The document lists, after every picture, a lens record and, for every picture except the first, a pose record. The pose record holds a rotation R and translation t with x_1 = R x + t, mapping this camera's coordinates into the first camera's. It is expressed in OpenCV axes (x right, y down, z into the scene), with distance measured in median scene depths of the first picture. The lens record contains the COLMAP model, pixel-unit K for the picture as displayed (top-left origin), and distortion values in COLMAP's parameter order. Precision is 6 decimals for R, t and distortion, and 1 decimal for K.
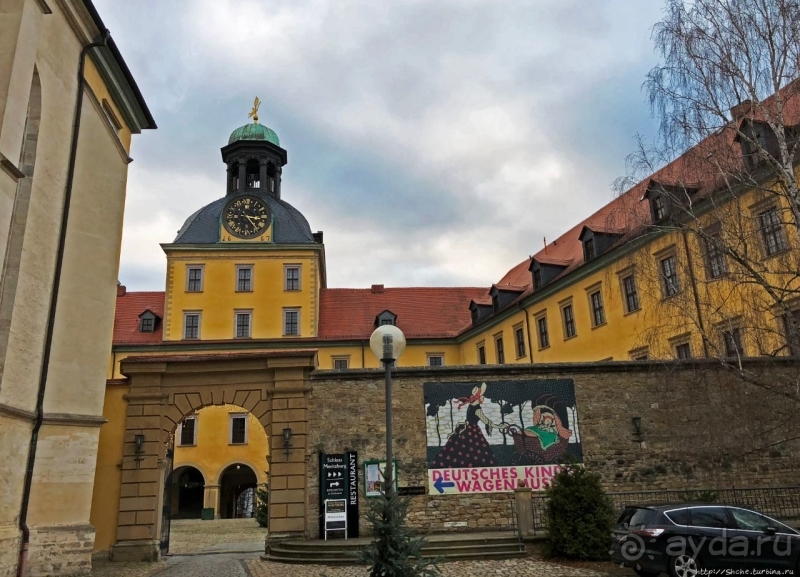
lens RADIAL K [[697.3, 0, 392.5], [0, 697.3, 274.8], [0, 0, 1]] dist [0.097274, -0.006842]
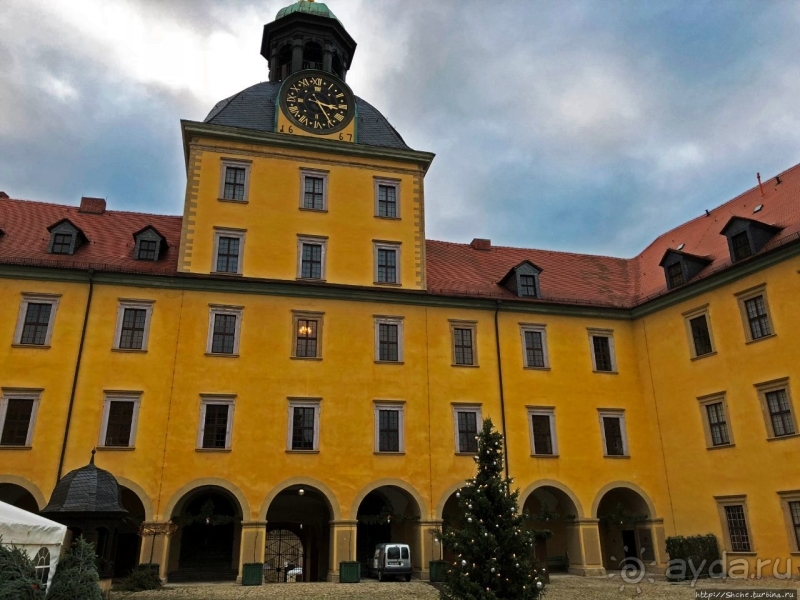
lens RADIAL K [[647.6, 0, 401.9], [0, 647.6, 296.6], [0, 0, 1]] dist [0.060793, -0.004245]
pose [[0.987144, 0.075115, 0.141085, -0.207453], [-0.066420, 0.995648, -0.065367, 0.131969], [-0.145381, 0.055156, 0.987837, 0.415751]]
